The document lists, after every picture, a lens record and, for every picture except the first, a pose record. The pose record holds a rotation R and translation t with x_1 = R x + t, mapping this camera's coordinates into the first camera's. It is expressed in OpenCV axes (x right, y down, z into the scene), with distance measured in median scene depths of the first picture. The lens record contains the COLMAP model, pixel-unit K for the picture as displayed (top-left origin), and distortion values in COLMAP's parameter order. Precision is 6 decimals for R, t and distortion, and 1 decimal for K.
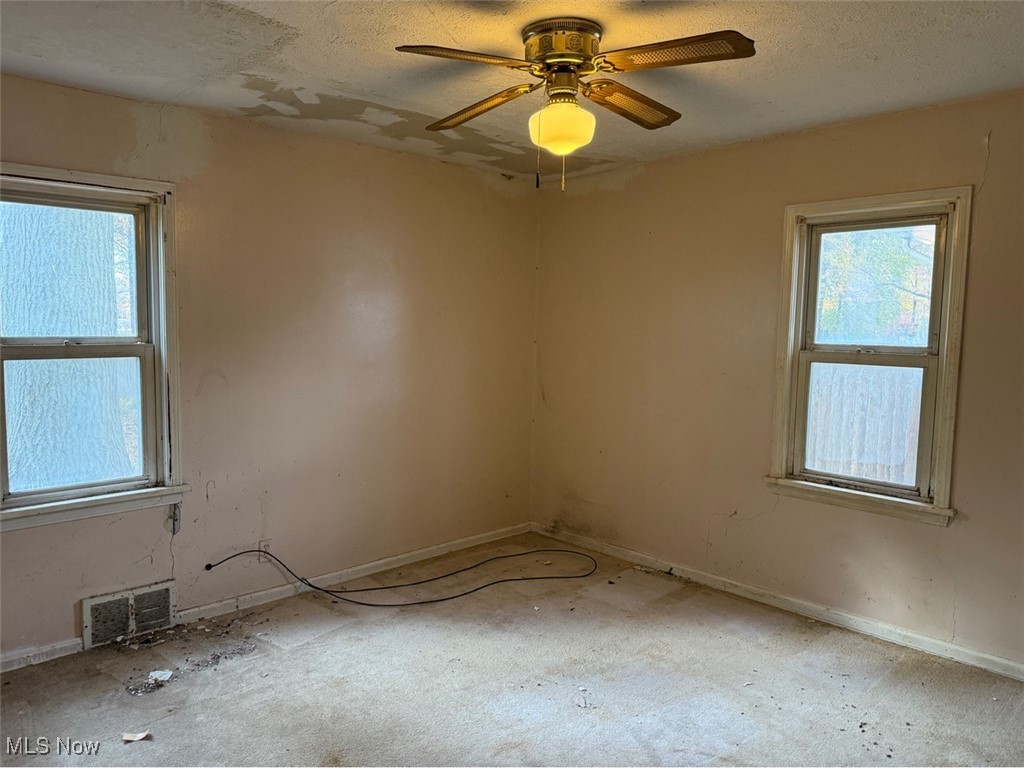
lens RADIAL K [[712.5, 0, 514.7], [0, 712.5, 384.4], [0, 0, 1]] dist [0.001921, -0.003082]
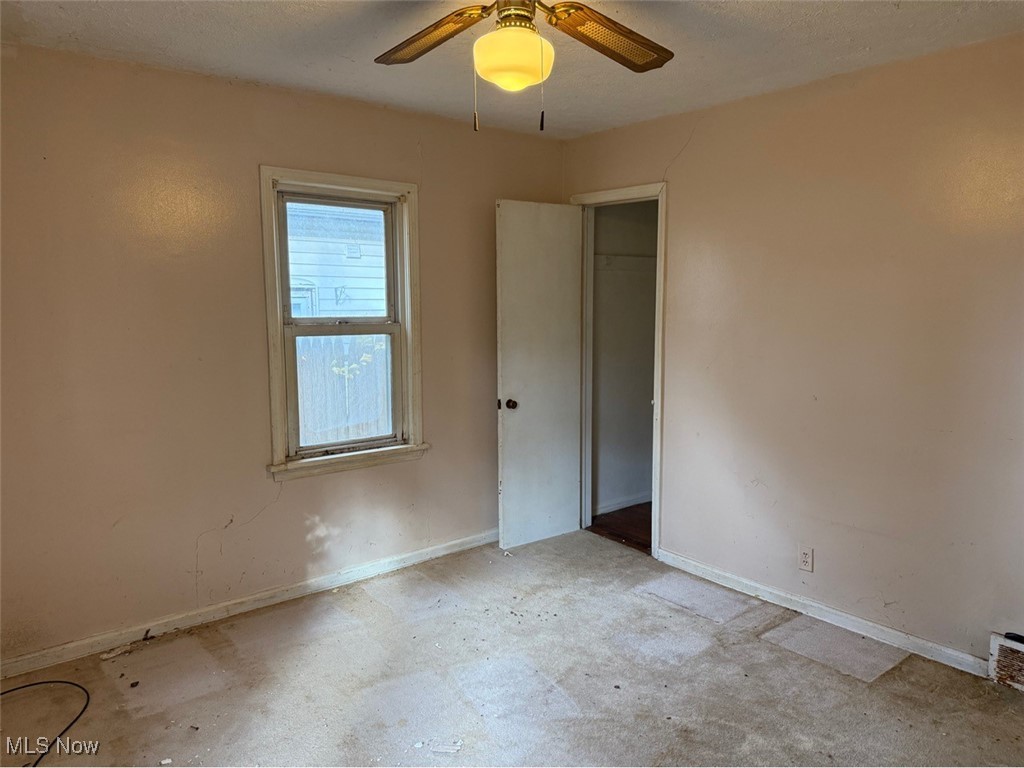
lens RADIAL K [[712.5, 0, 514.7], [0, 712.5, 384.4], [0, 0, 1]] dist [0.001921, -0.003082]
pose [[0.073274, -0.133640, 0.988317, -0.528347], [0.089795, 0.987840, 0.126919, -0.063707], [-0.993261, 0.079446, 0.084383, 0.634538]]
